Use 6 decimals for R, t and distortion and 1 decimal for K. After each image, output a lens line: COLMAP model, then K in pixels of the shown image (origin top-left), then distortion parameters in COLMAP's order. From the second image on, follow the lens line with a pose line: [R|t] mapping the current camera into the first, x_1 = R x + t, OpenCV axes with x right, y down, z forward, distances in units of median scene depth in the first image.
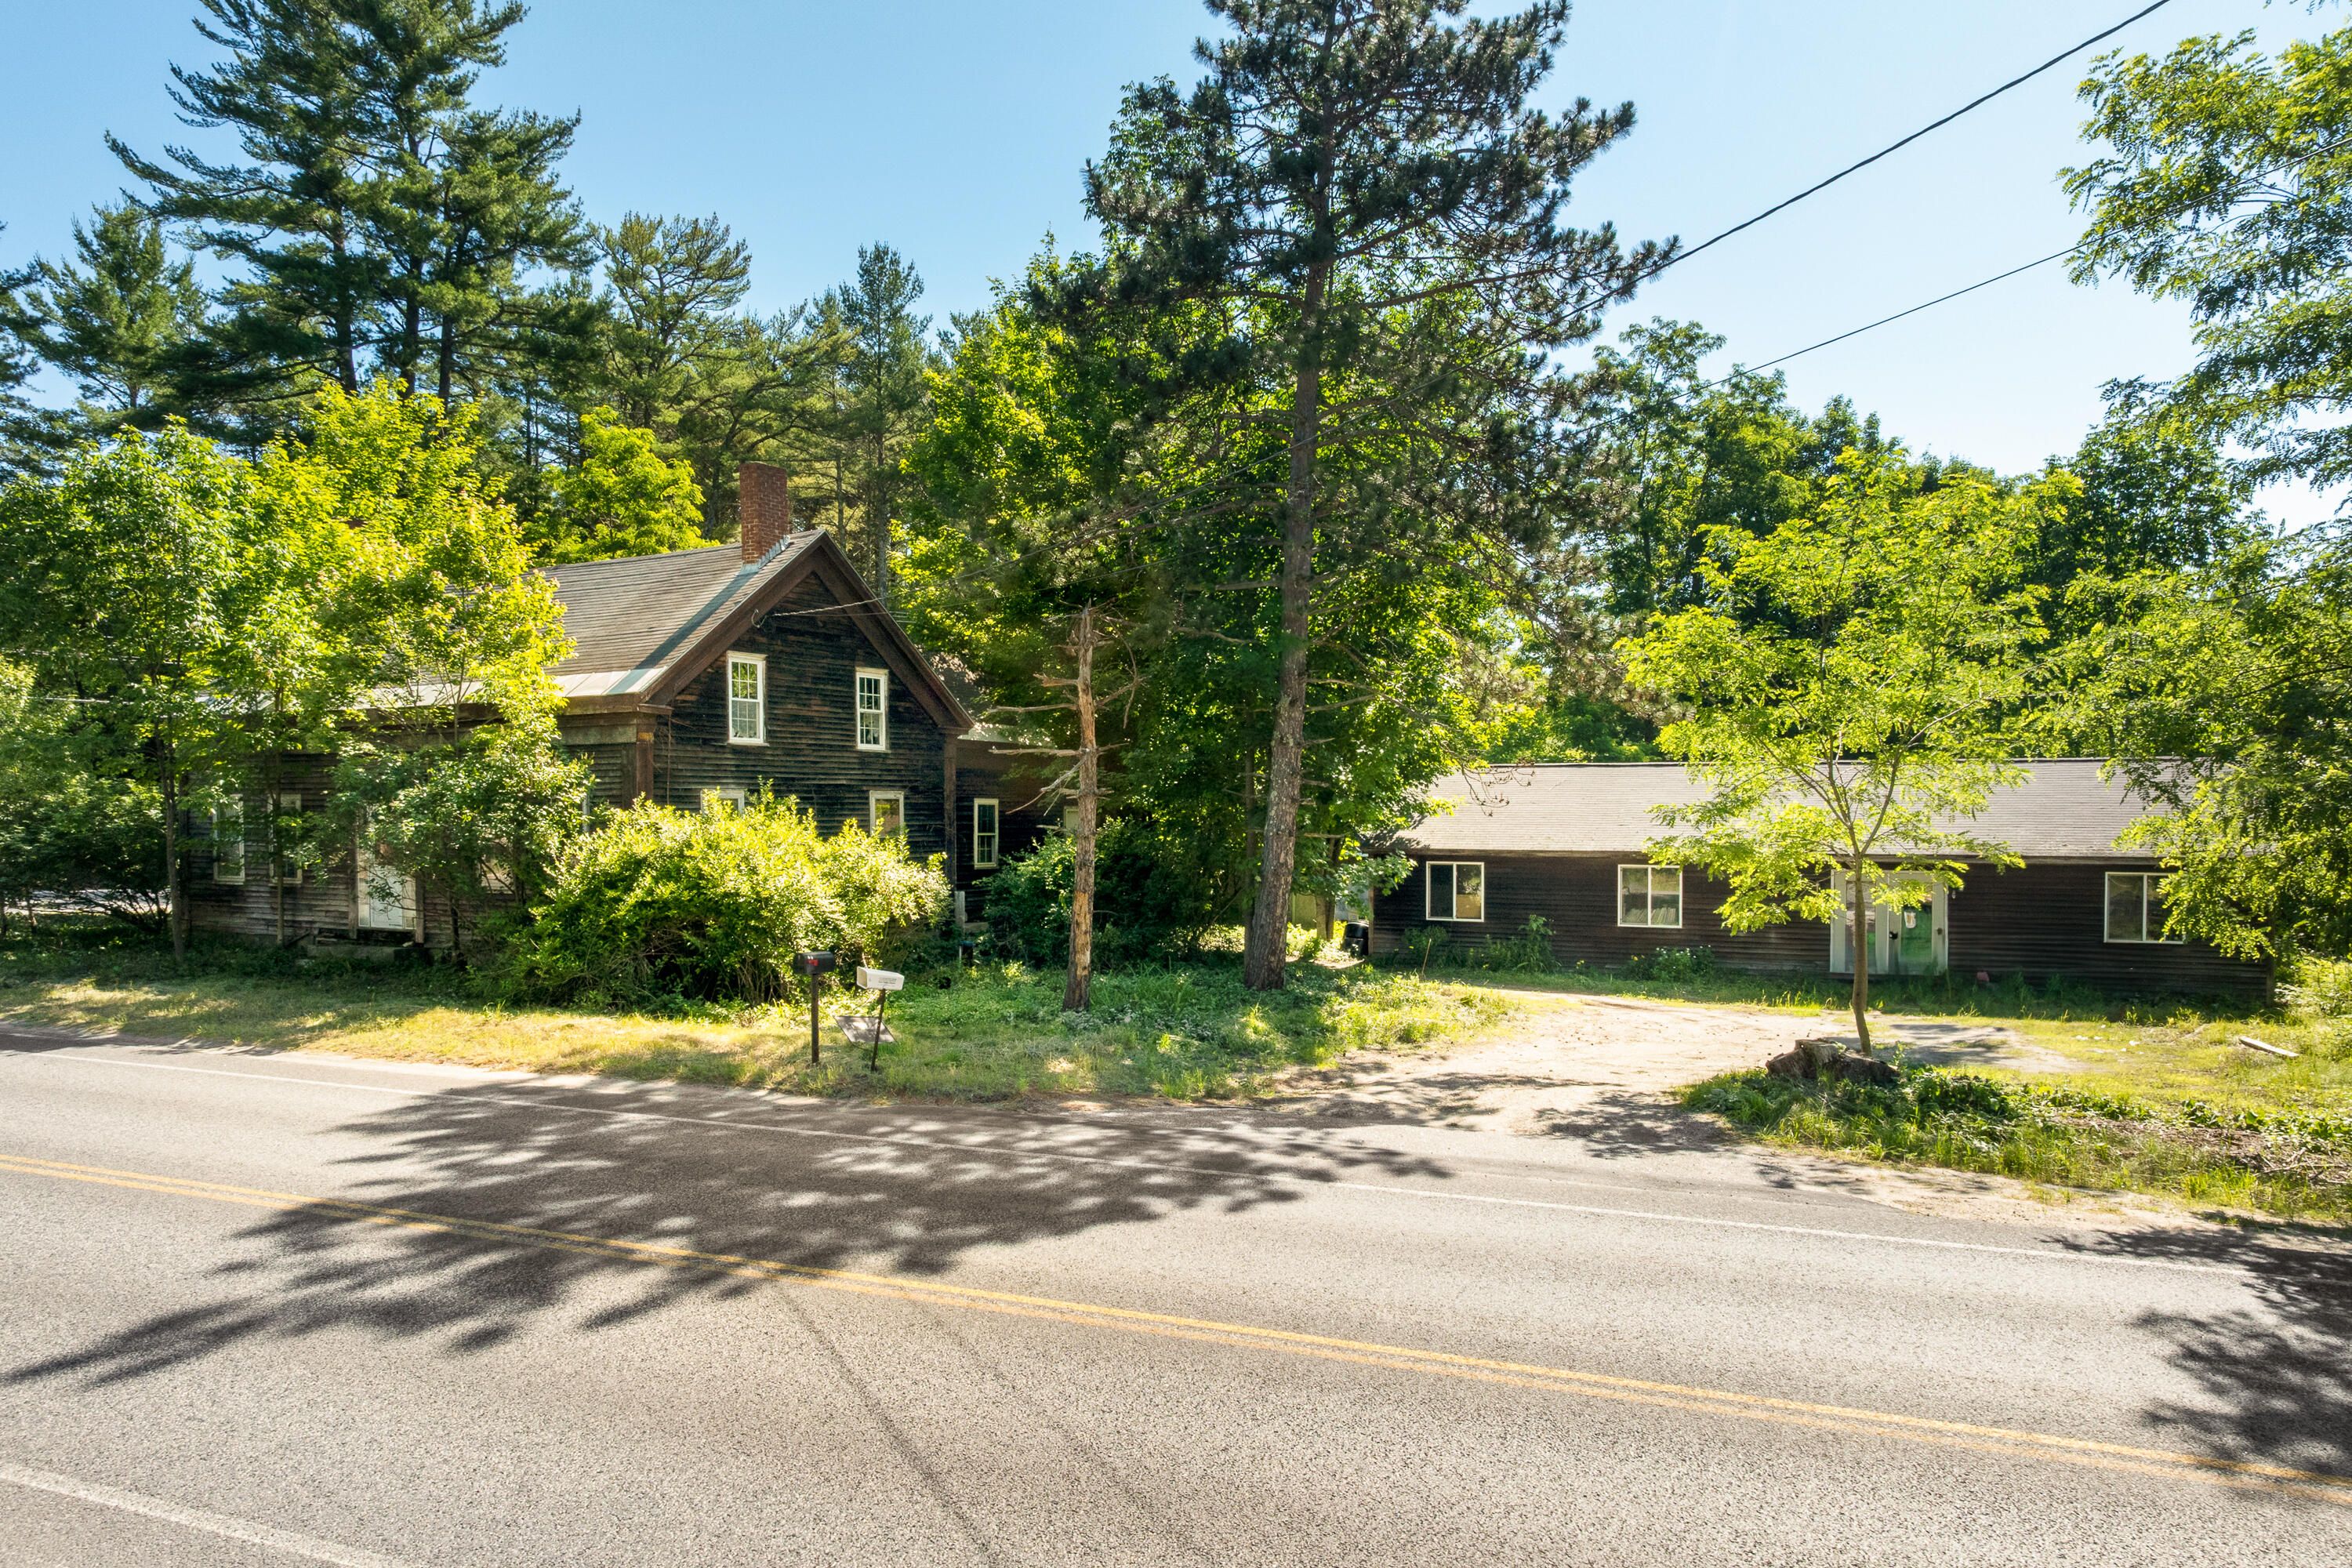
lens RADIAL K [[1629.3, 0, 1176.0], [0, 1629.3, 784.0], [0, 0, 1]] dist [-0.027110, 0.031010]
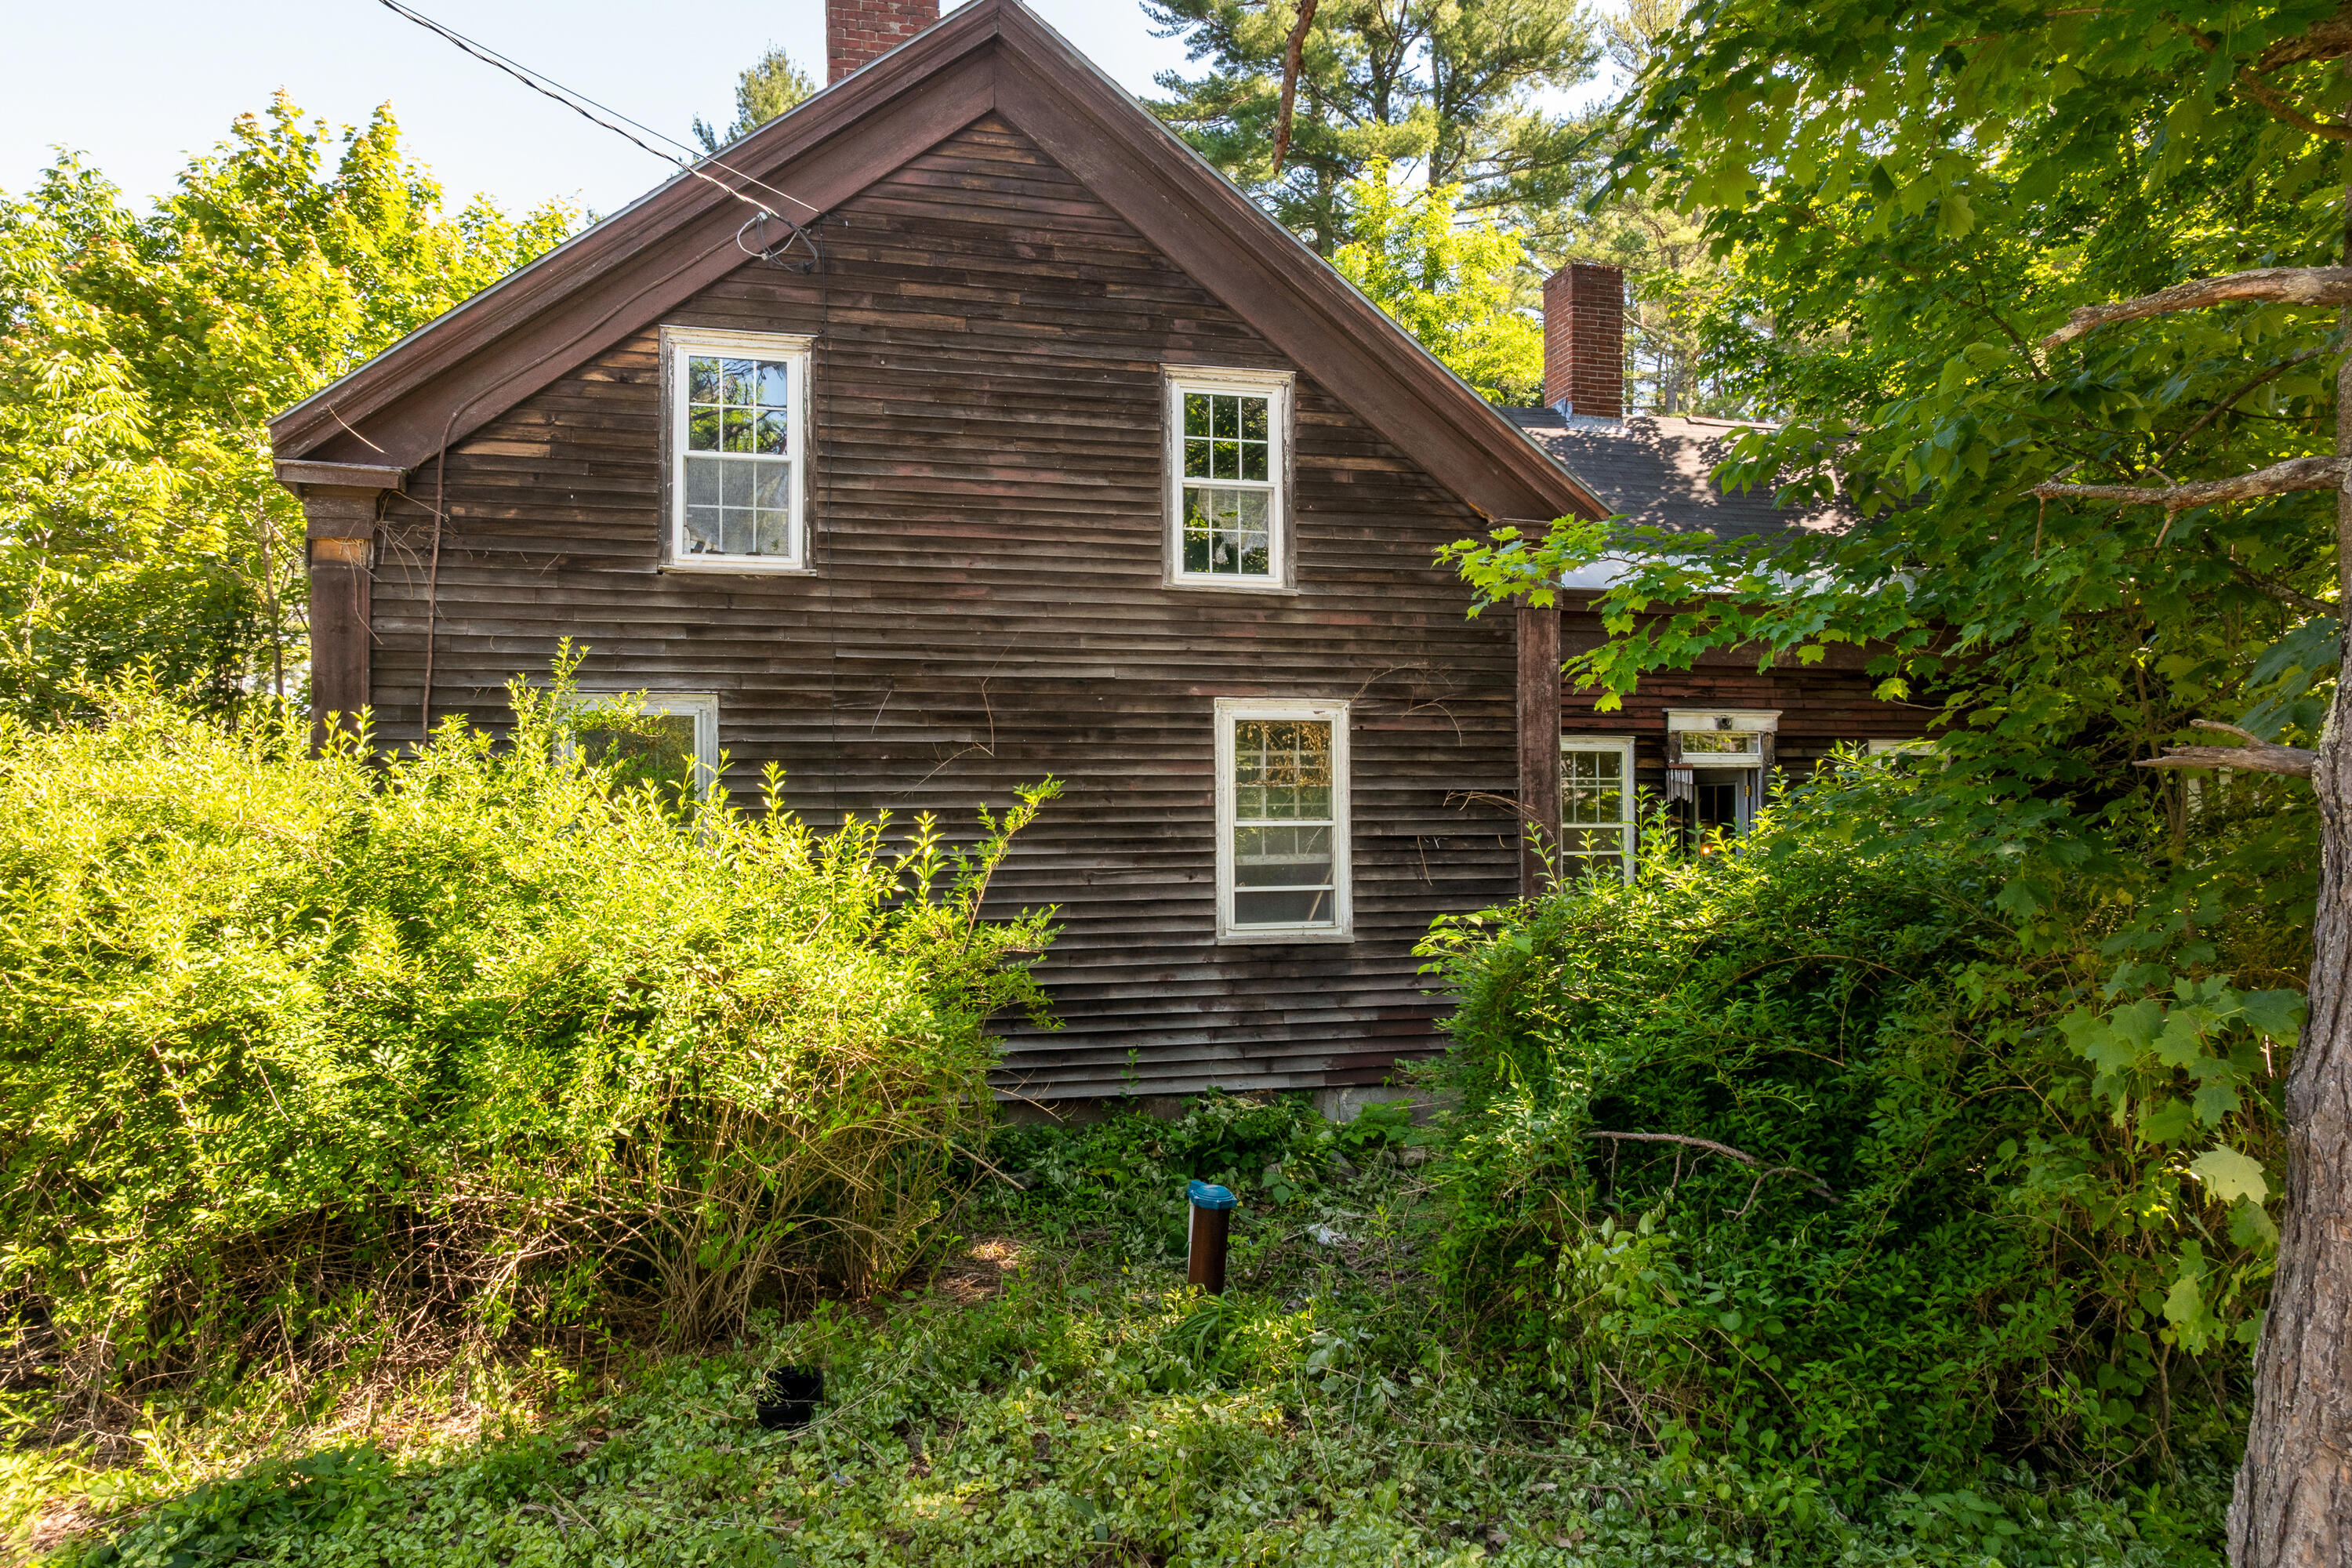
lens RADIAL K [[1629.3, 0, 1176.0], [0, 1629.3, 784.0], [0, 0, 1]] dist [-0.027110, 0.031010]
pose [[0.725864, -0.006872, -0.687804, 0.060226], [0.016486, 0.999837, 0.007409, 0.020991], [0.687641, -0.016717, 0.725859, 0.721522]]
